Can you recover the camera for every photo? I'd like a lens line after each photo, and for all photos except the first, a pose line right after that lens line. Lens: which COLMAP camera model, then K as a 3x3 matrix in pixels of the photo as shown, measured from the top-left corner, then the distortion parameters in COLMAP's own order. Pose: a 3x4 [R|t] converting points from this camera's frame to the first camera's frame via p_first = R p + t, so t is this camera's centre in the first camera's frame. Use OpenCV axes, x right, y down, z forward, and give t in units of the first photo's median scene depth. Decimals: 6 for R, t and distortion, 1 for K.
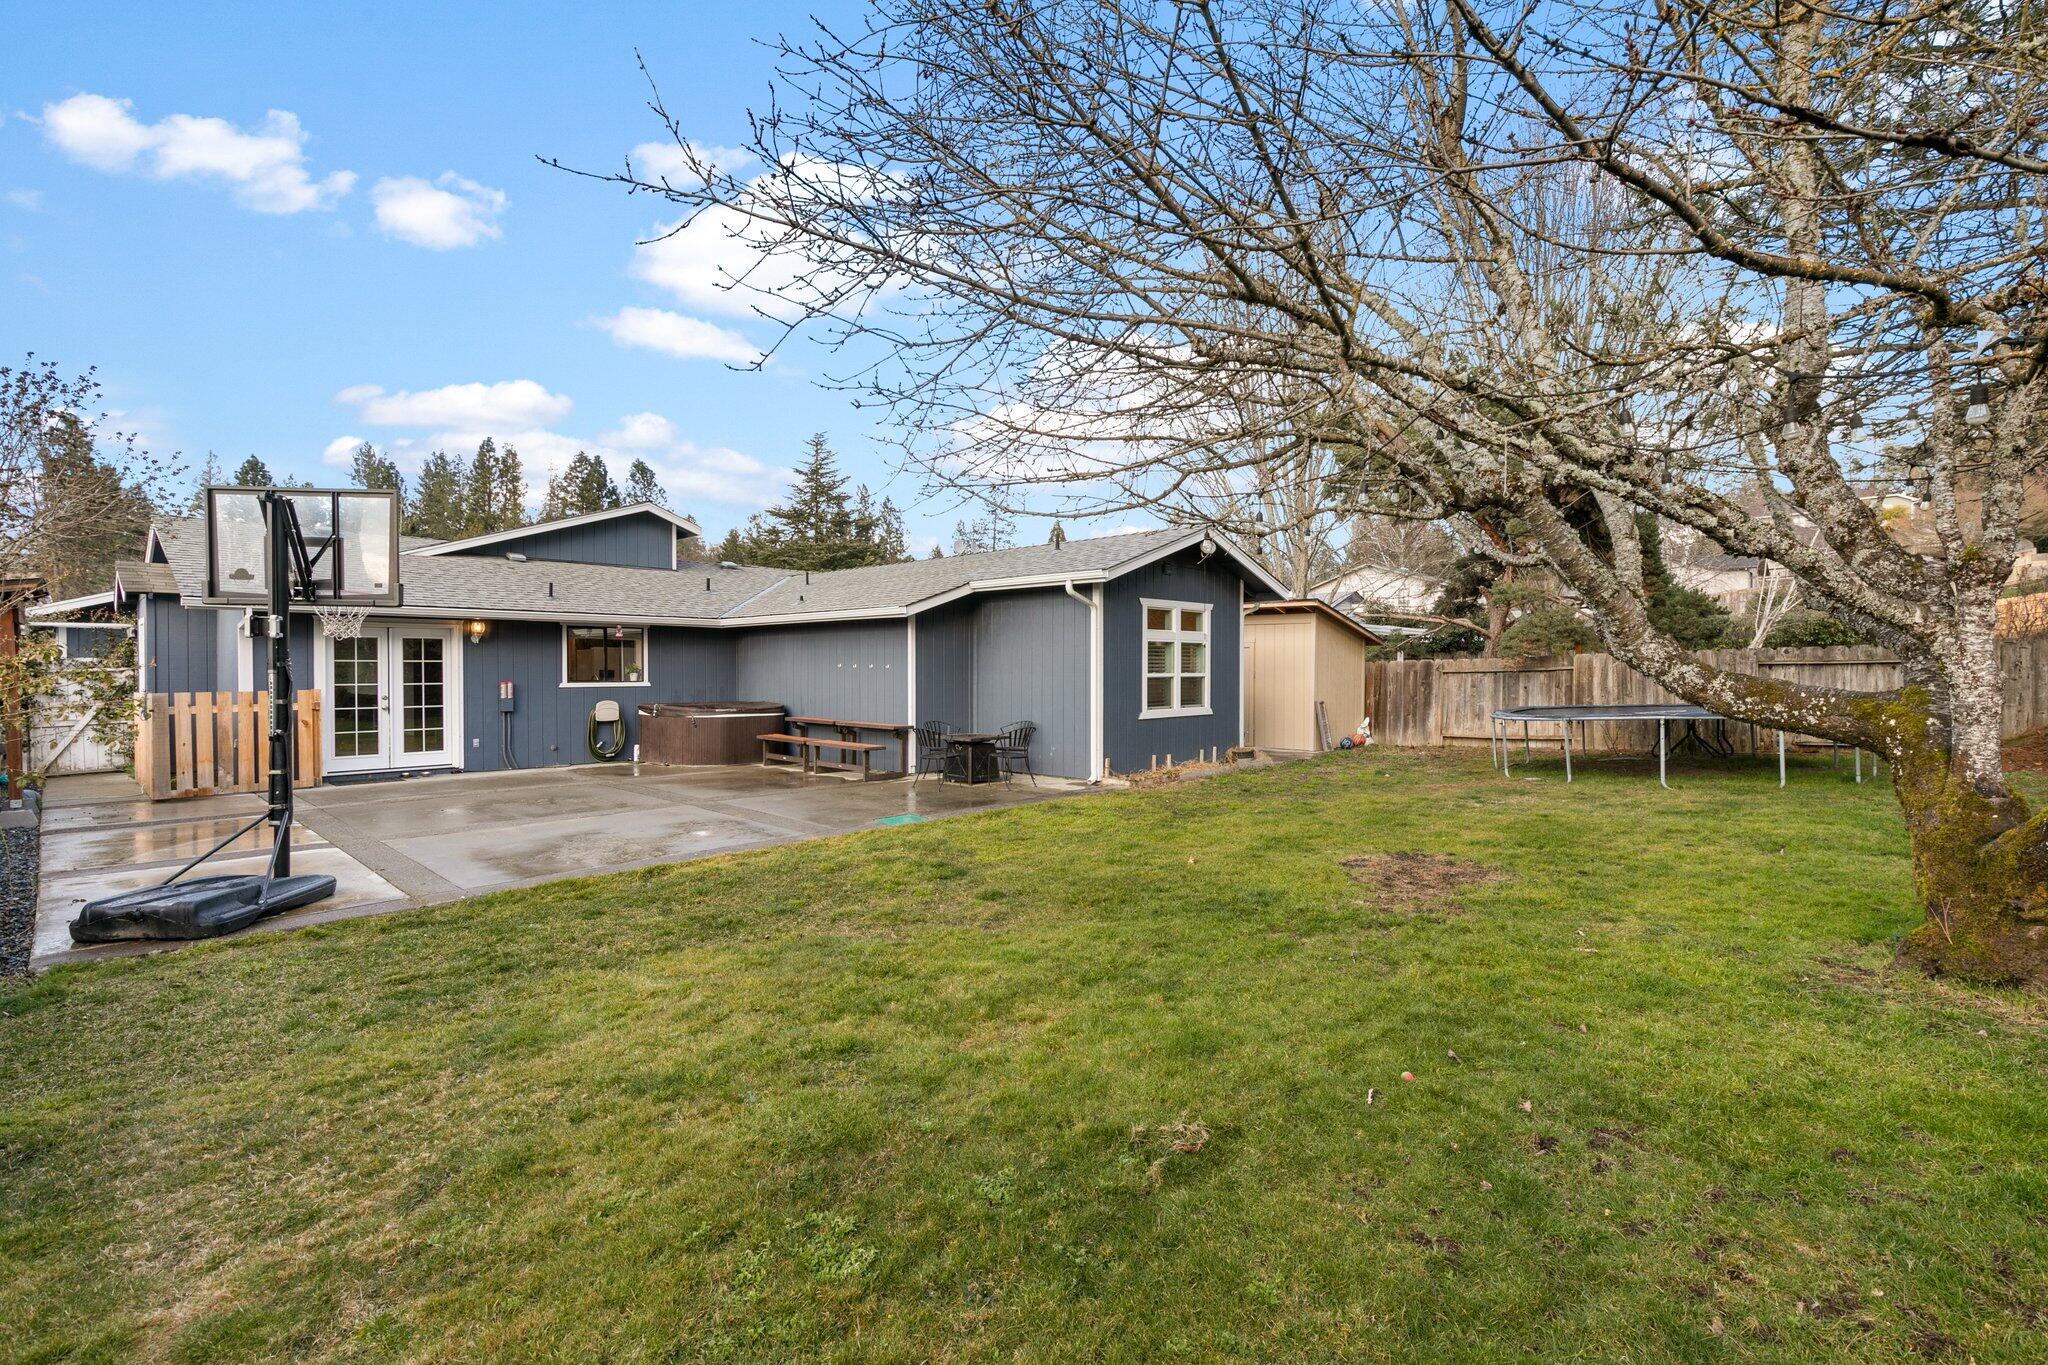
lens RADIAL K [[913.1, 0, 1023.4], [0, 913.1, 681.3], [0, 0, 1]] dist [0.007884, -0.002370]
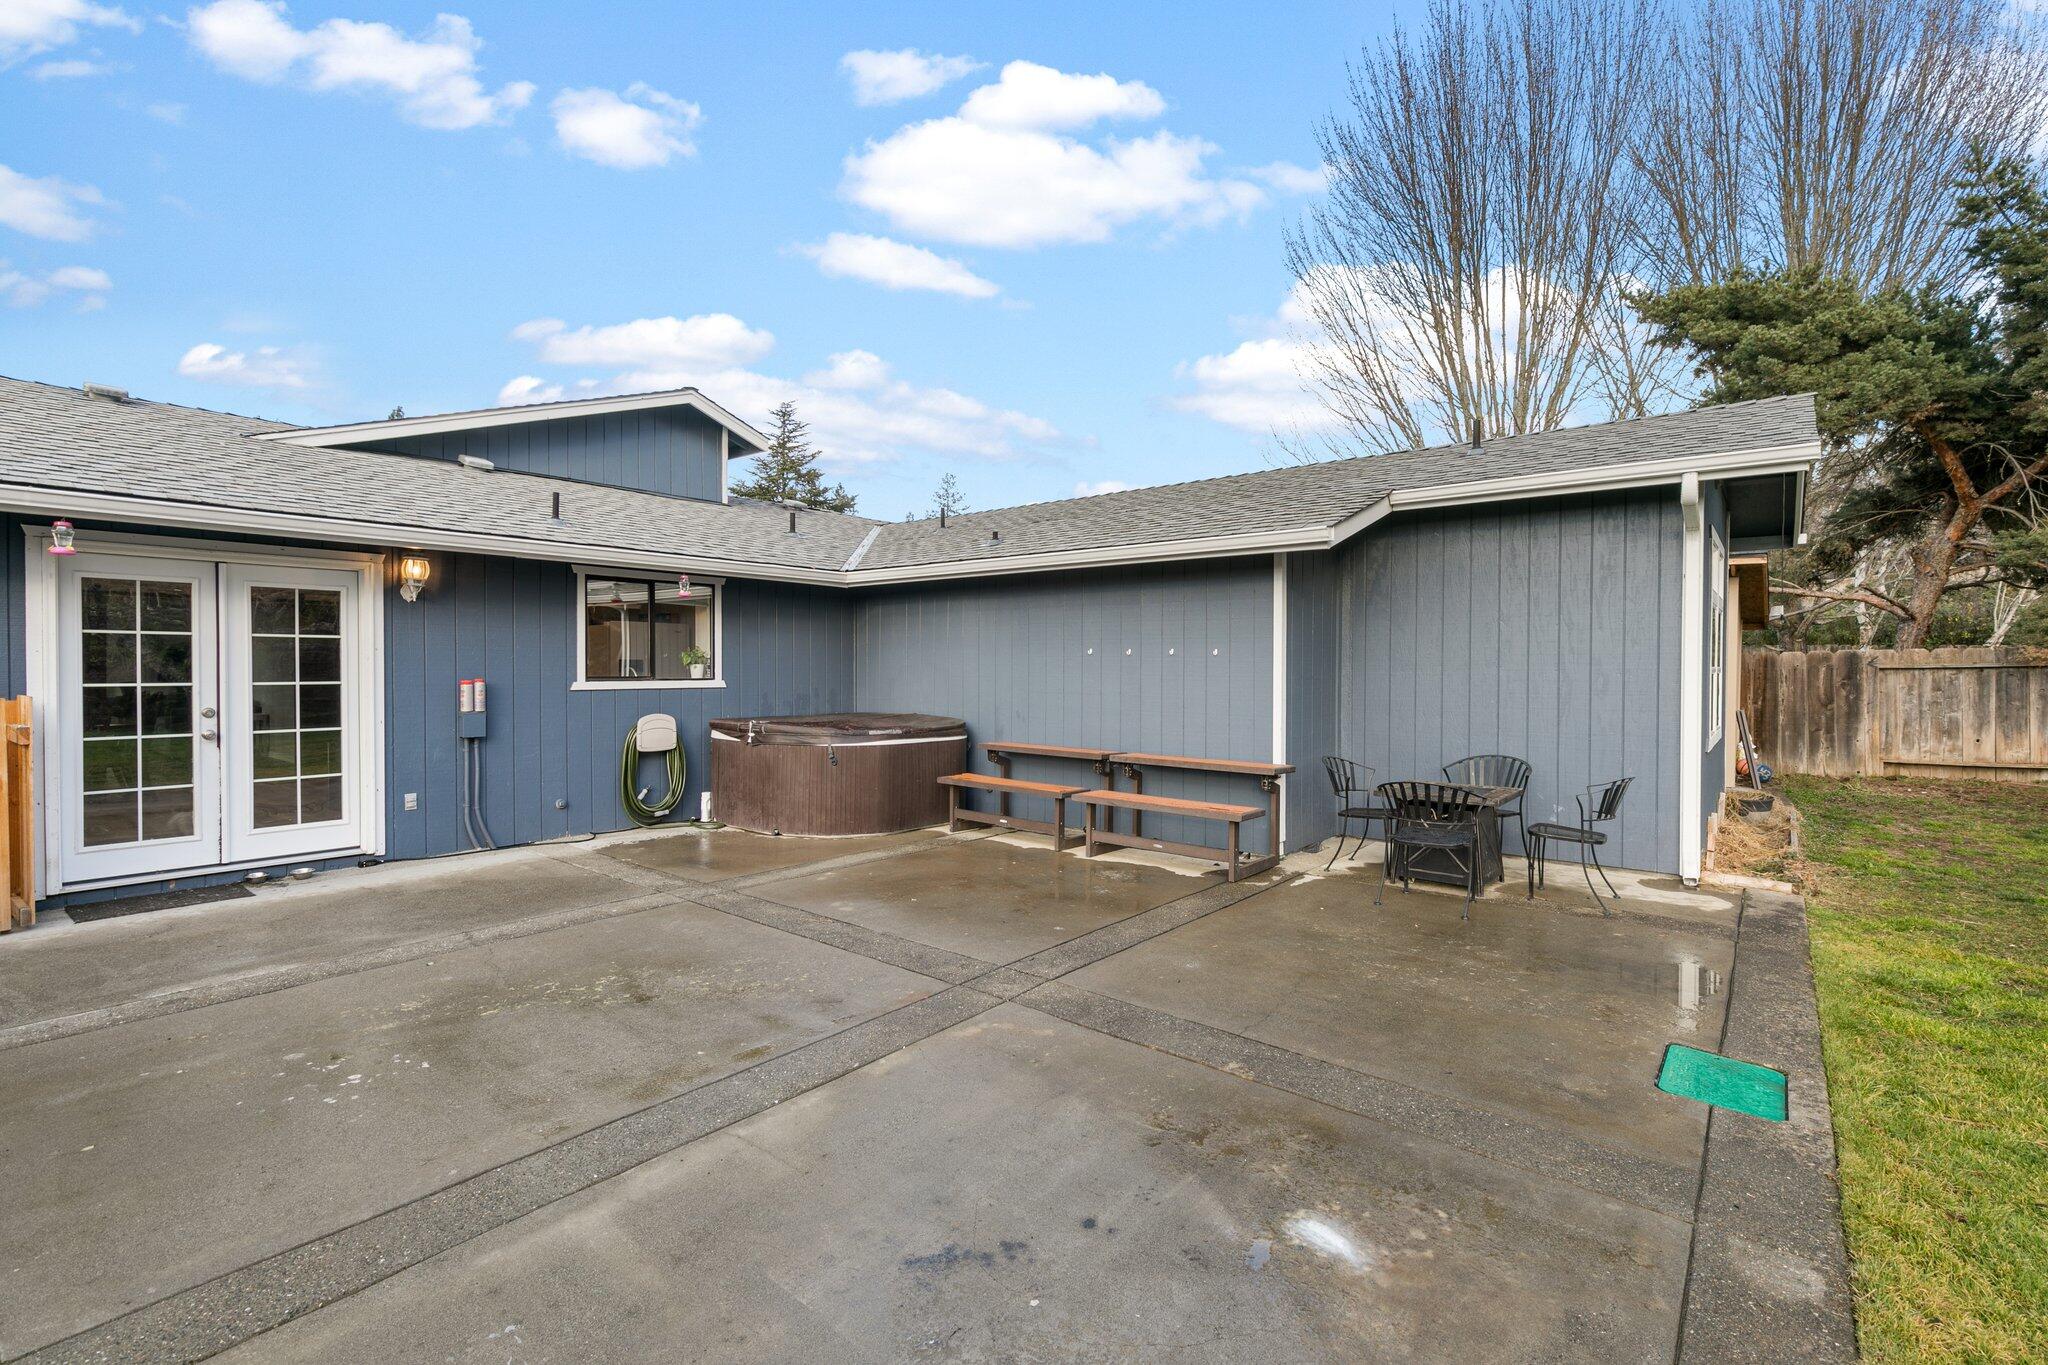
lens RADIAL K [[913.1, 0, 1024.3], [0, 913.1, 681.1], [0, 0, 1]] dist [0.007884, -0.002370]
pose [[0.997369, 0.002317, 0.072459, -0.285085], [-0.002460, 0.999995, 0.001879, -0.000265], [-0.072454, -0.002053, 0.997370, 0.453439]]
